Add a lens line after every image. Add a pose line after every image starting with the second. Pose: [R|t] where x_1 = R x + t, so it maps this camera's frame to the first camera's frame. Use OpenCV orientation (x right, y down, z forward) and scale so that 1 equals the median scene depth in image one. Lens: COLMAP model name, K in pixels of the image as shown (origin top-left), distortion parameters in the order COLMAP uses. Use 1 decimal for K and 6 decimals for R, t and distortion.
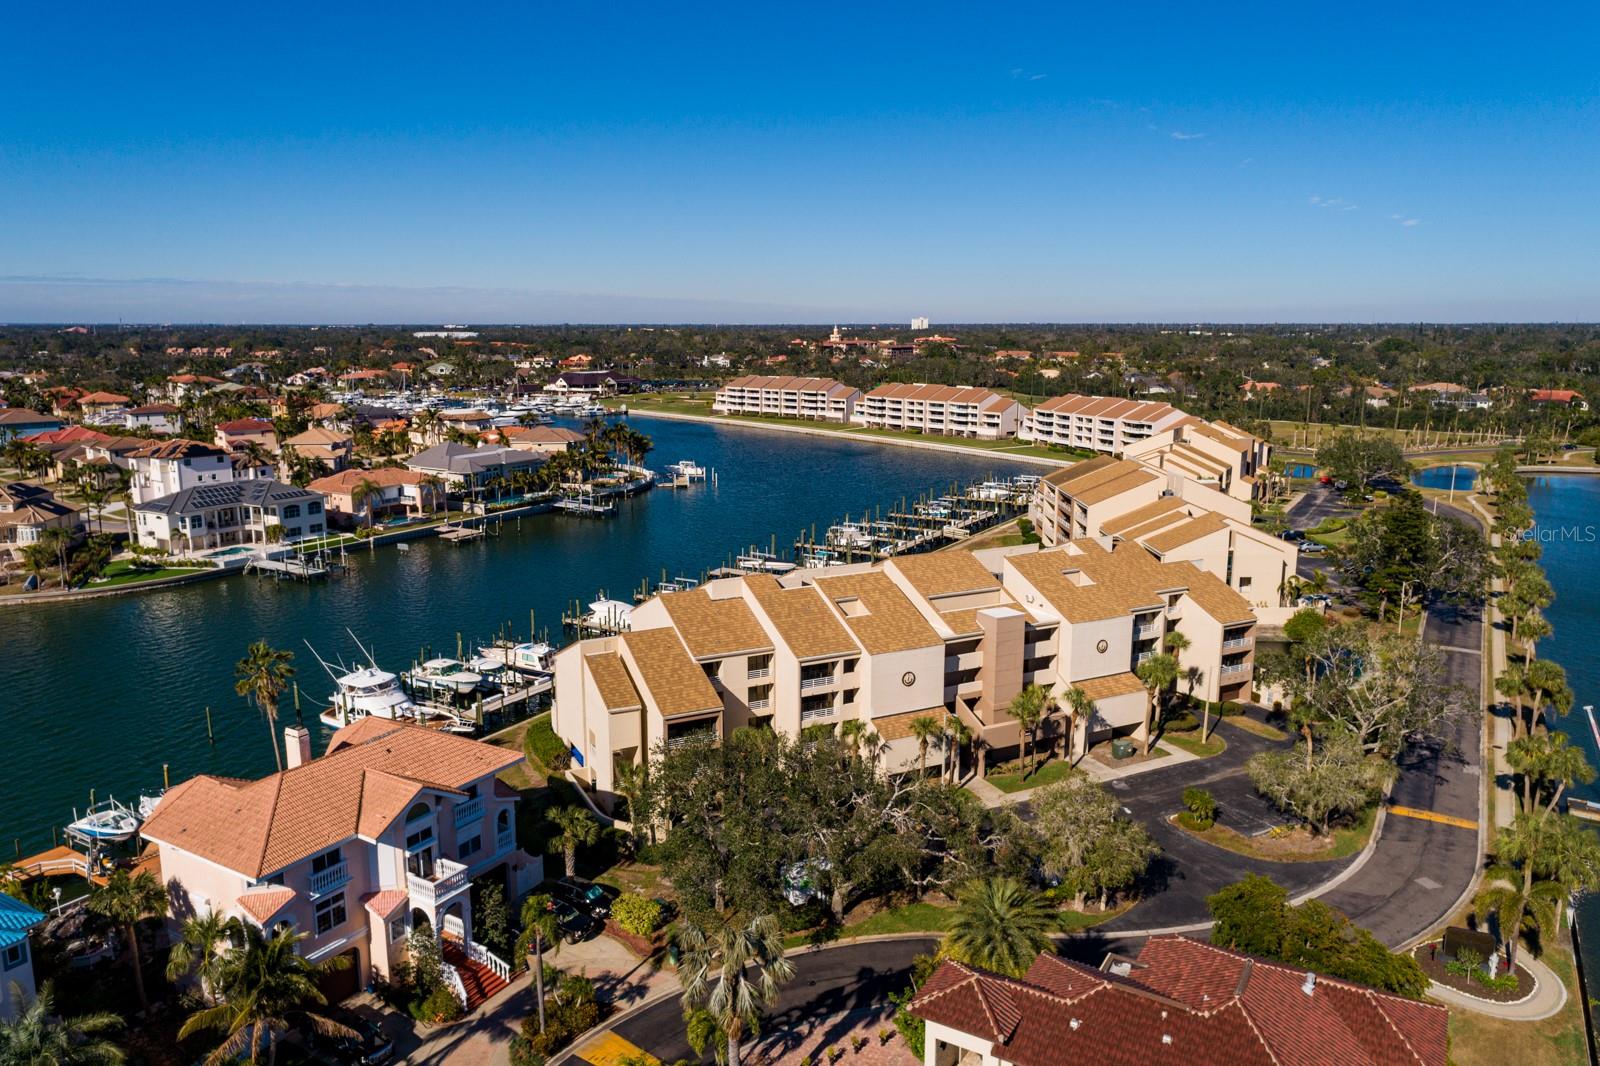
lens RADIAL K [[1112.5, 0, 800.0], [0, 1112.5, 533.0], [0, 0, 1]] dist [-0.002485, 0.008759]
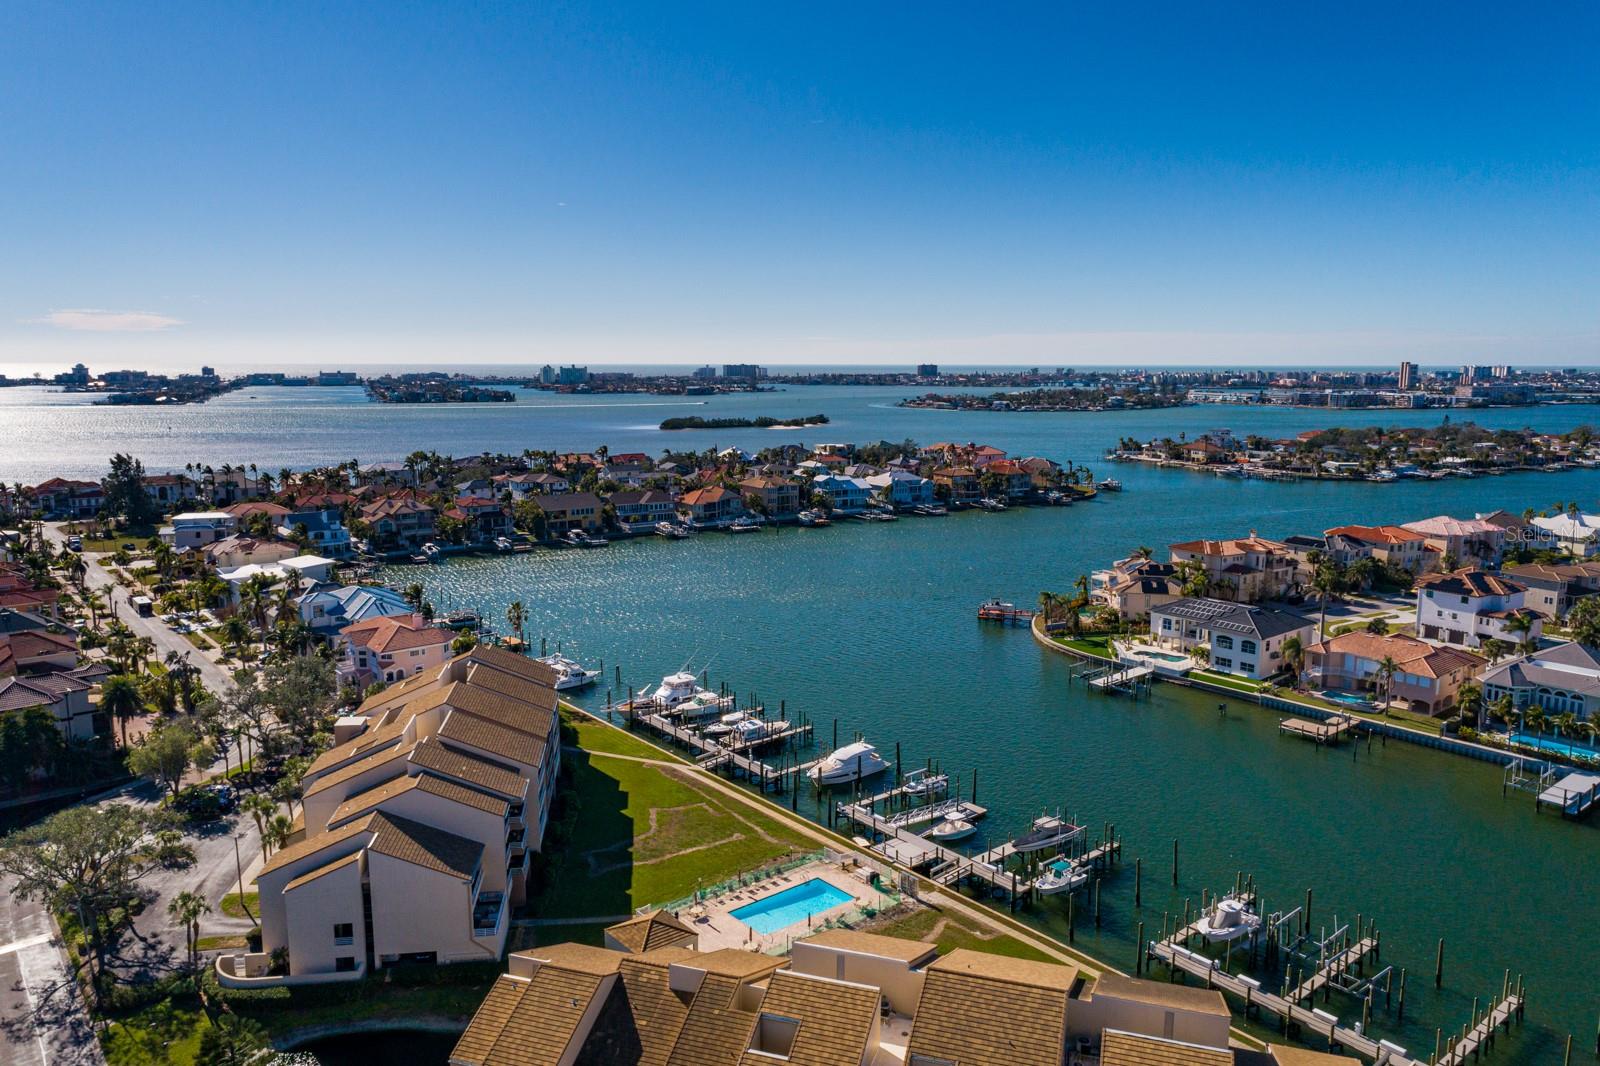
lens RADIAL K [[1119.6, 0, 800.0], [0, 1119.6, 533.0], [0, 0, 1]] dist [-0.001945, 0.012117]
pose [[-0.331299, 0.142409, -0.932717, 0.485520], [-0.176808, 0.961662, 0.209630, -0.207287], [0.926812, 0.234362, -0.293418, 0.729384]]
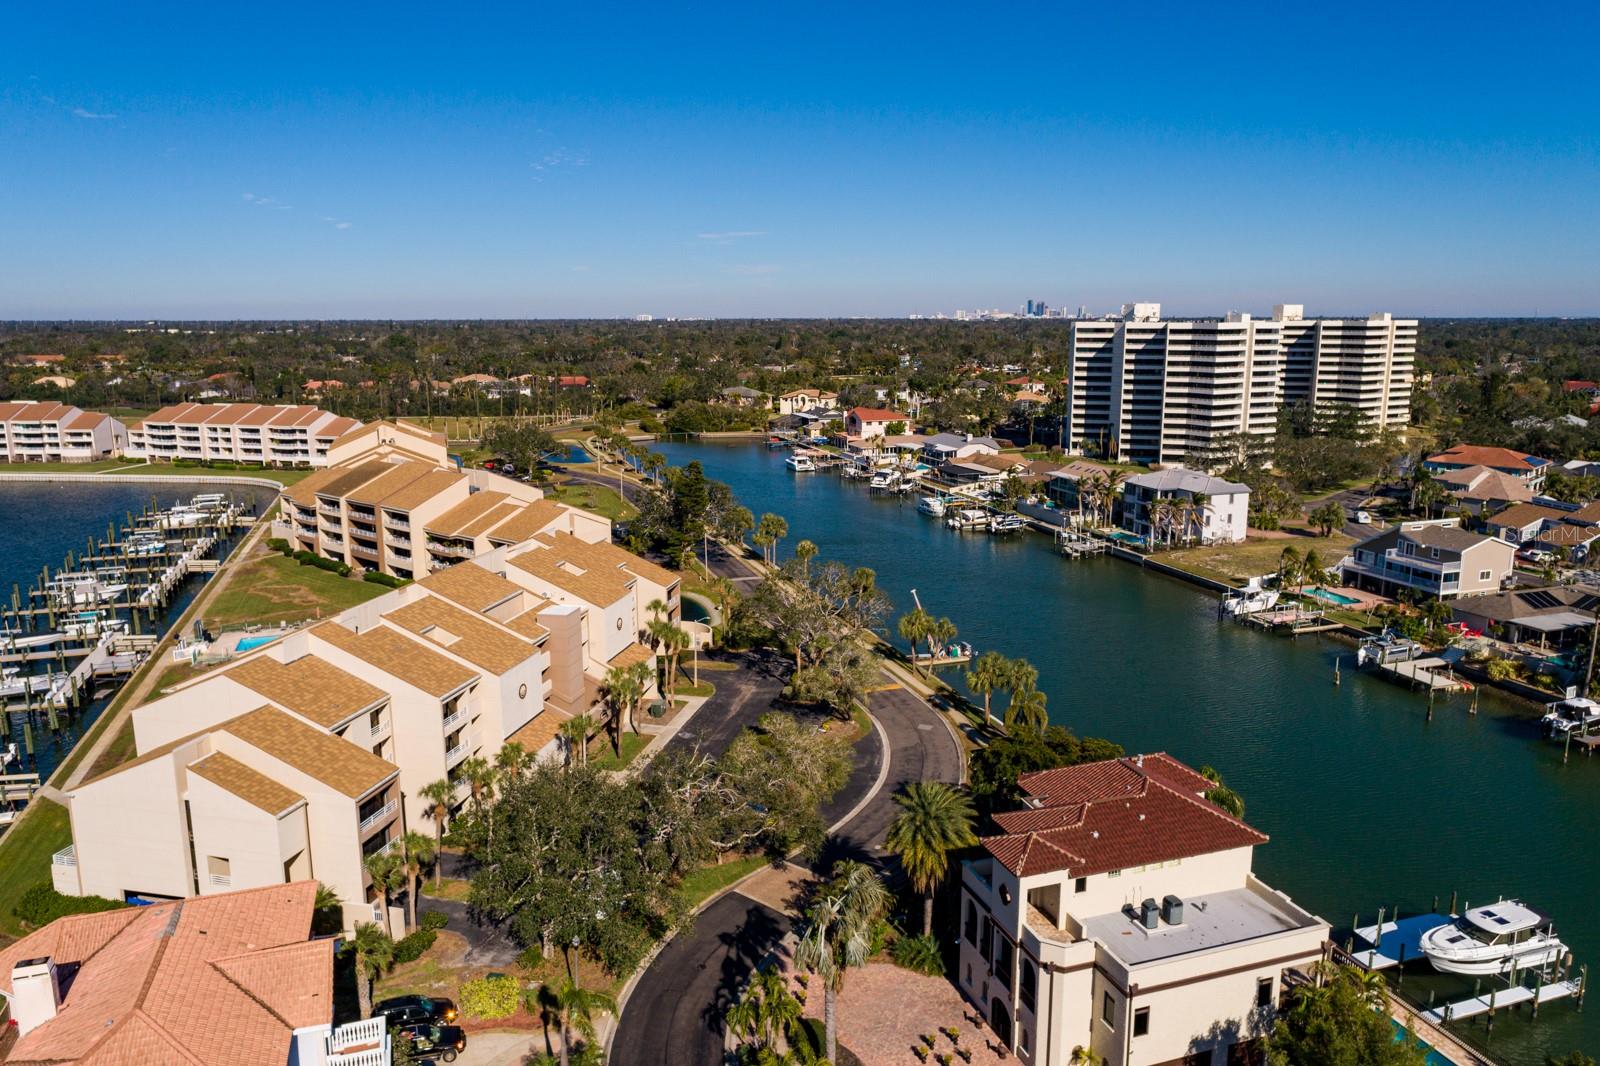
lens RADIAL K [[1094.2, 0, 797.9], [0, 1094.2, 530.1], [0, 0, 1]] dist [0.001961, 0.005173]
pose [[0.645734, -0.147879, 0.749106, -0.169764], [0.145333, 0.986935, 0.069550, -0.016640], [-0.749604, 0.063959, 0.658789, 0.057846]]
